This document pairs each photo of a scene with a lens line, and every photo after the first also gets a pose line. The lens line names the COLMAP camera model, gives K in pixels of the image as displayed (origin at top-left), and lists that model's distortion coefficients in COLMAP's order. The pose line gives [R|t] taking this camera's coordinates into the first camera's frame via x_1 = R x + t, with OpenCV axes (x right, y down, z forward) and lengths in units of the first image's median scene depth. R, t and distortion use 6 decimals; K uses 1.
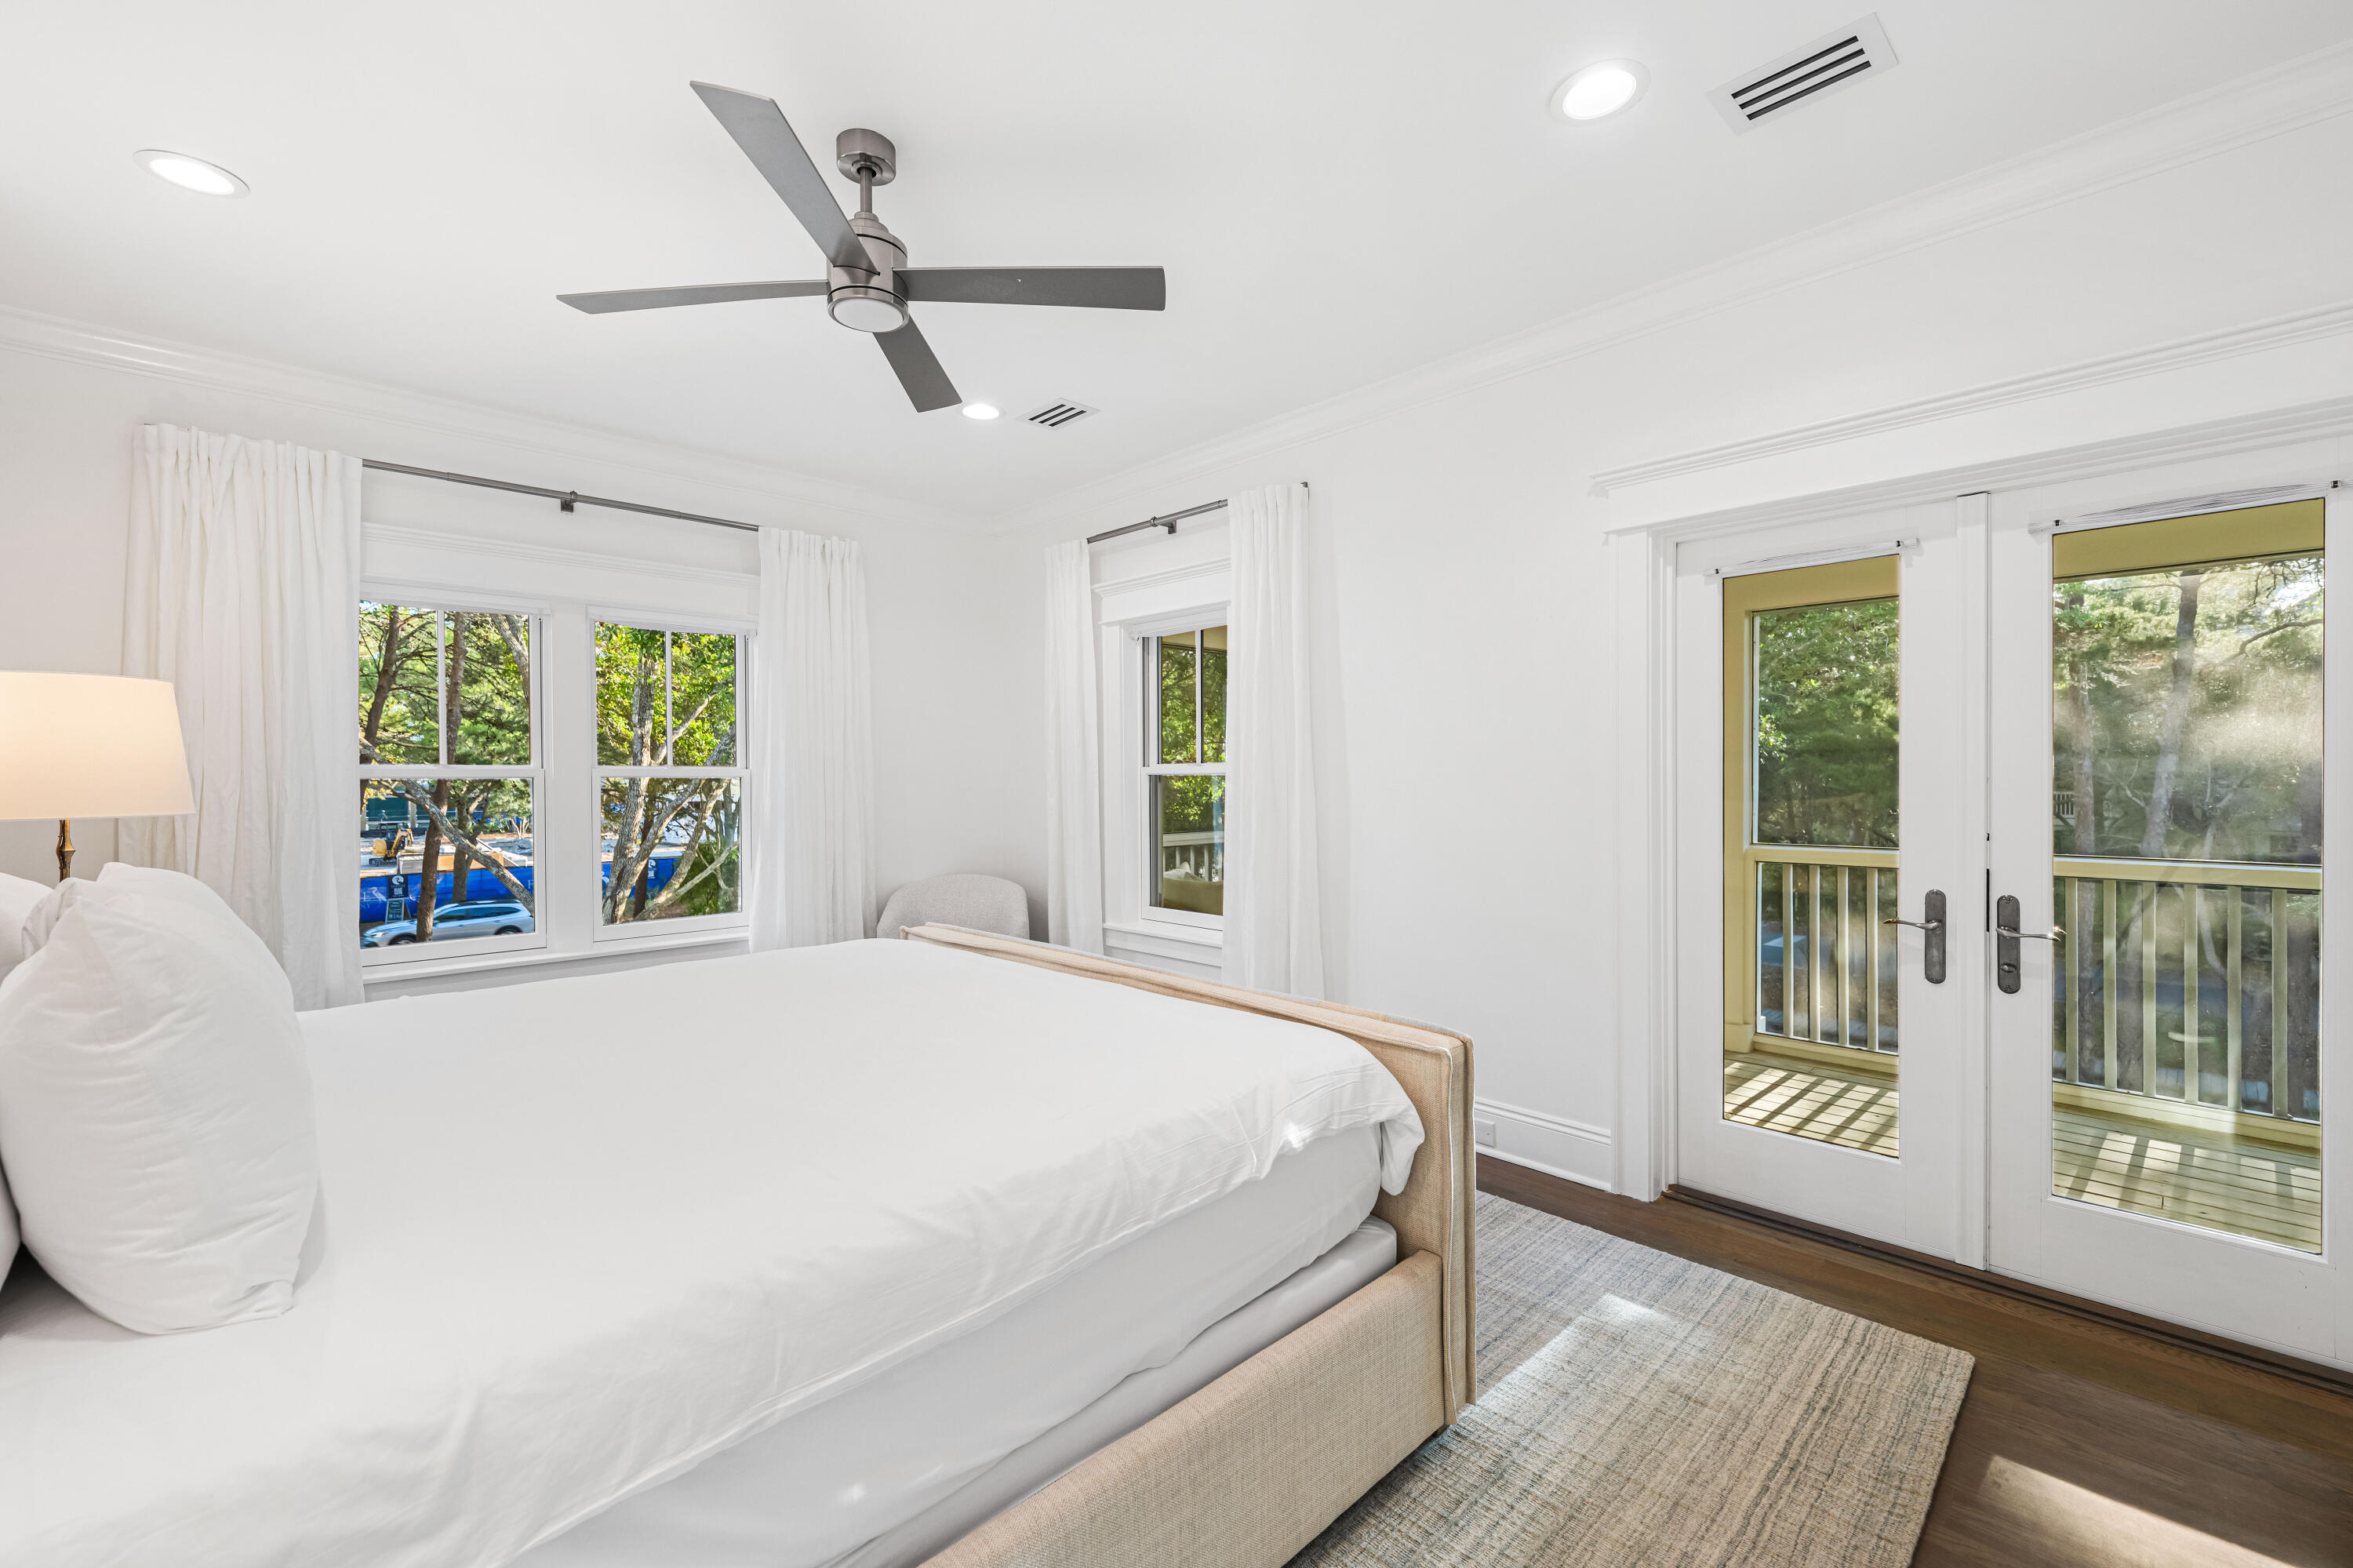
lens RADIAL K [[974.7, 0, 1176.5], [0, 974.7, 784.0], [0, 0, 1]] dist [-0.000085, -0.000046]
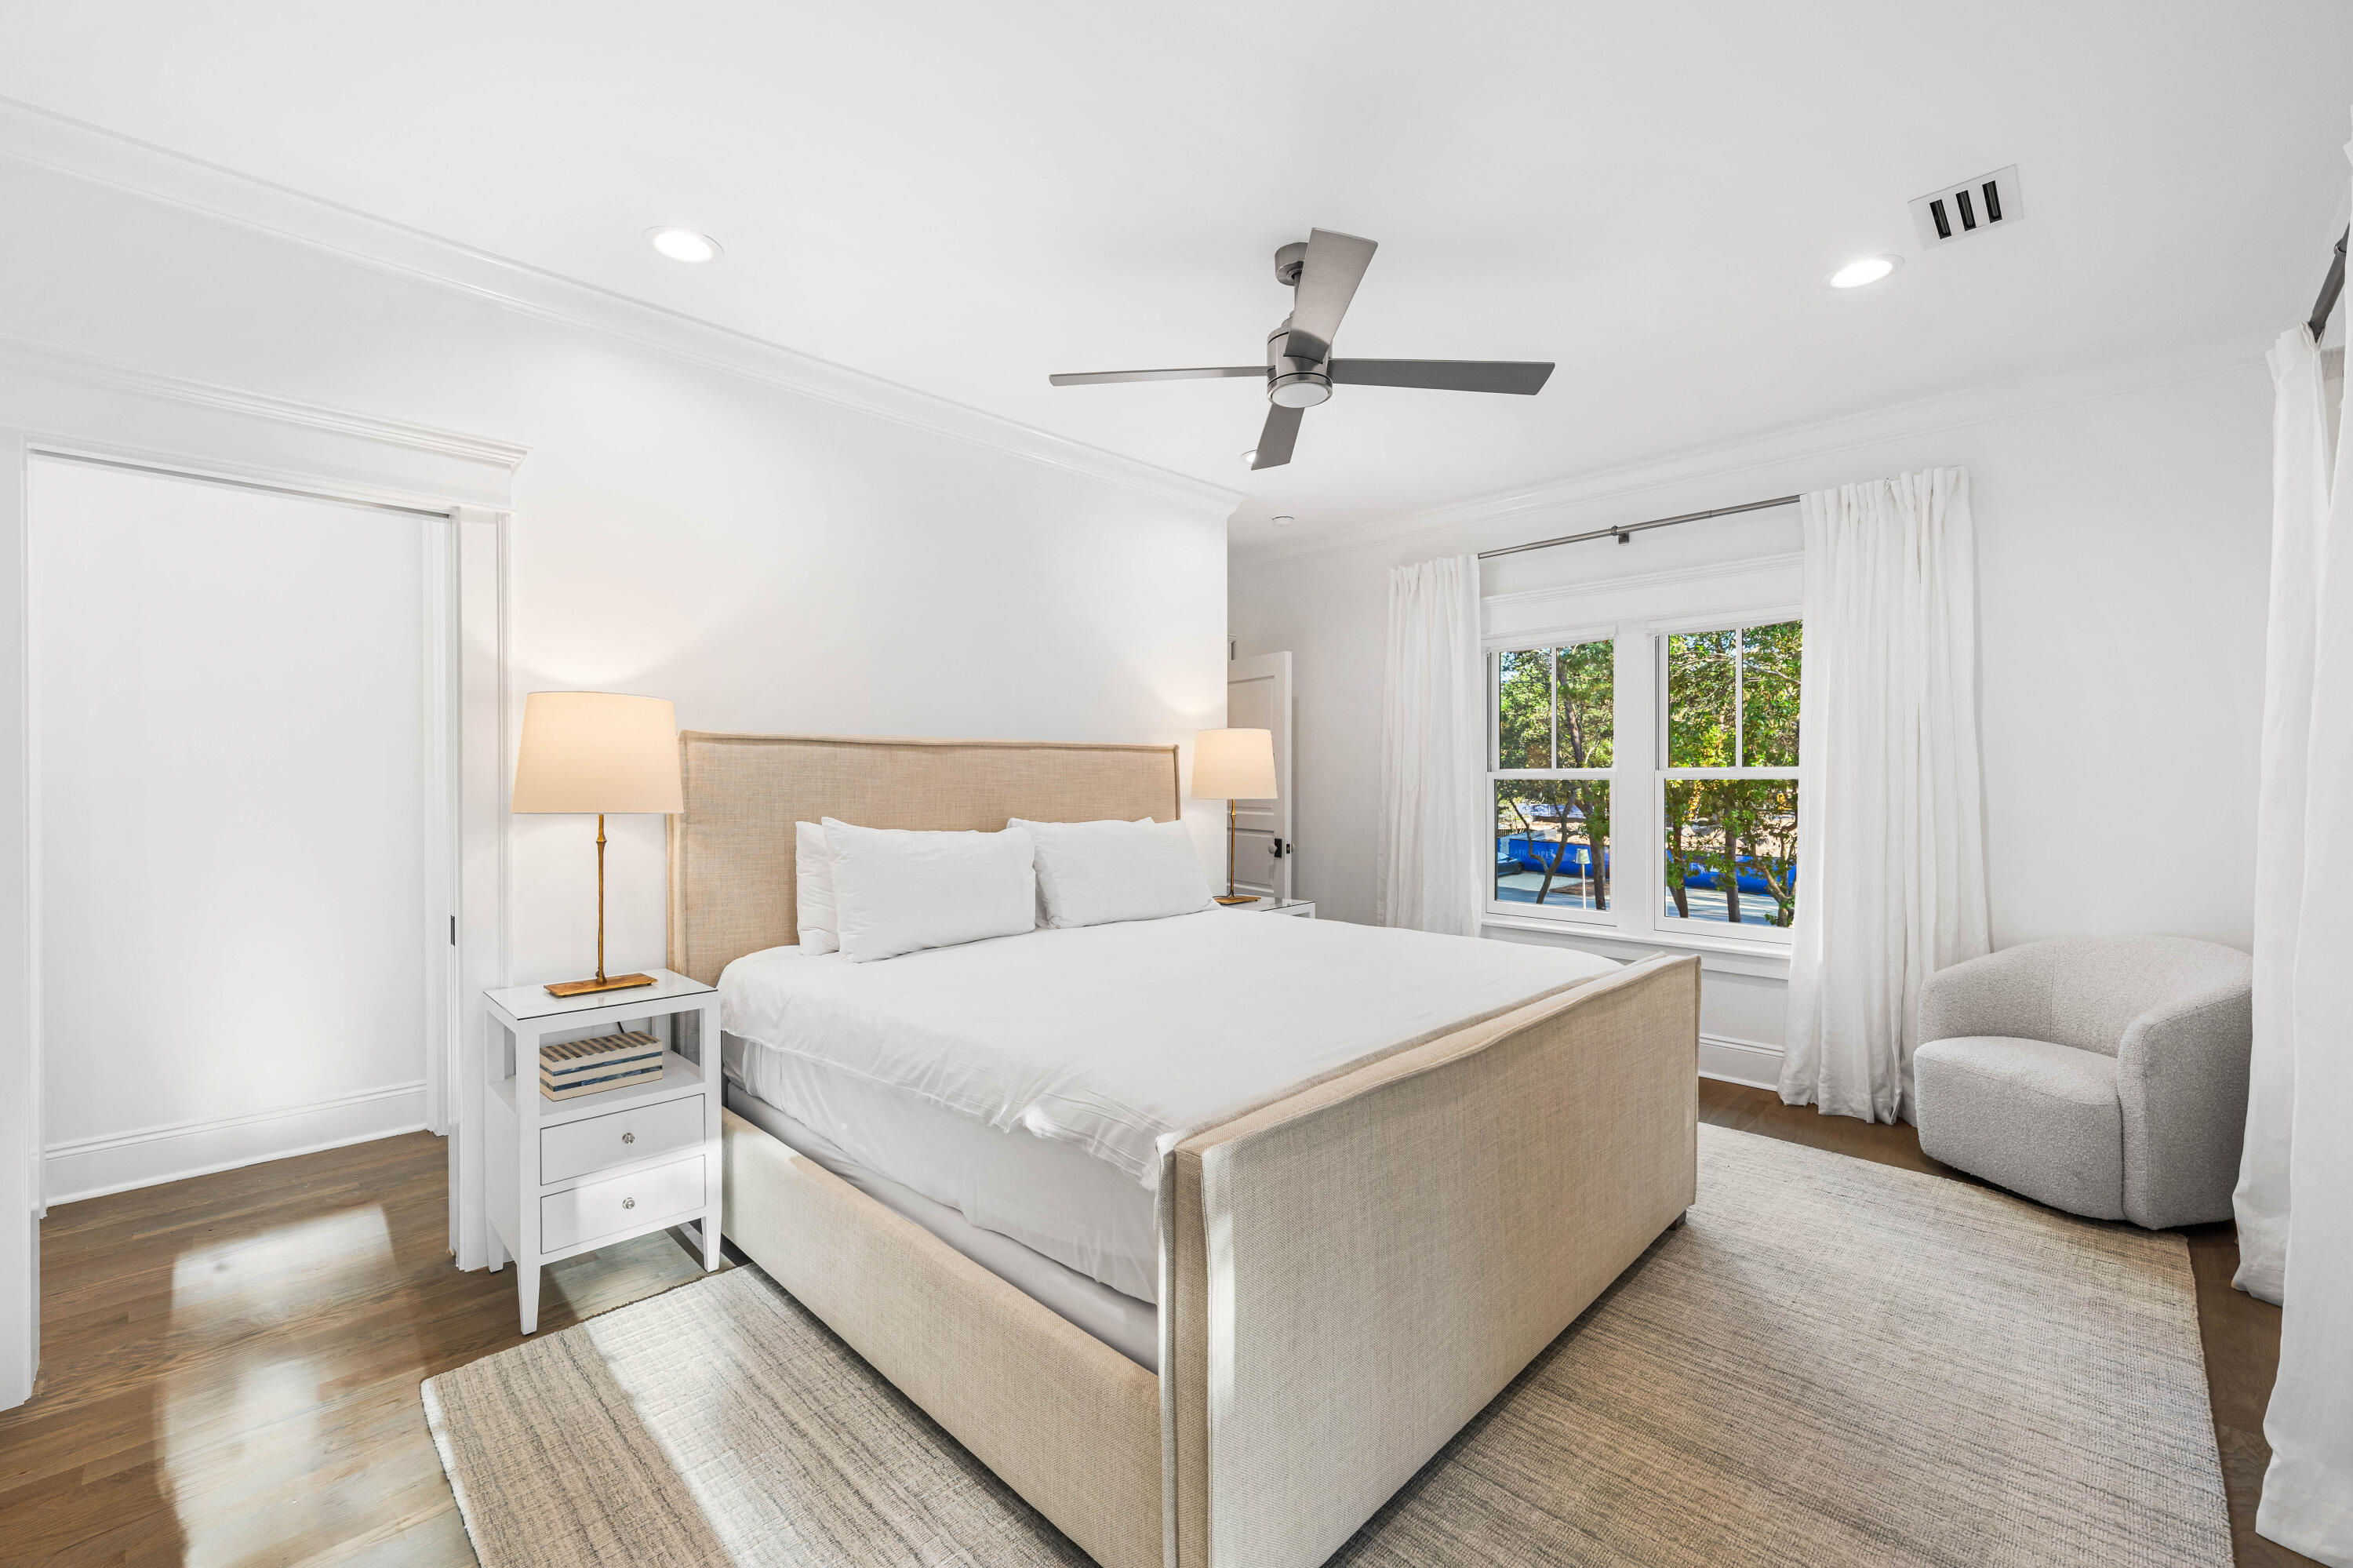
lens RADIAL K [[974.7, 0, 1176.5], [0, 974.7, 784.0], [0, 0, 1]] dist [-0.000085, -0.000046]
pose [[0.016189, 0.011681, -0.999801, 0.618974], [-0.006959, 0.999909, 0.011570, -0.013451], [0.999845, 0.006770, 0.016269, 0.584947]]
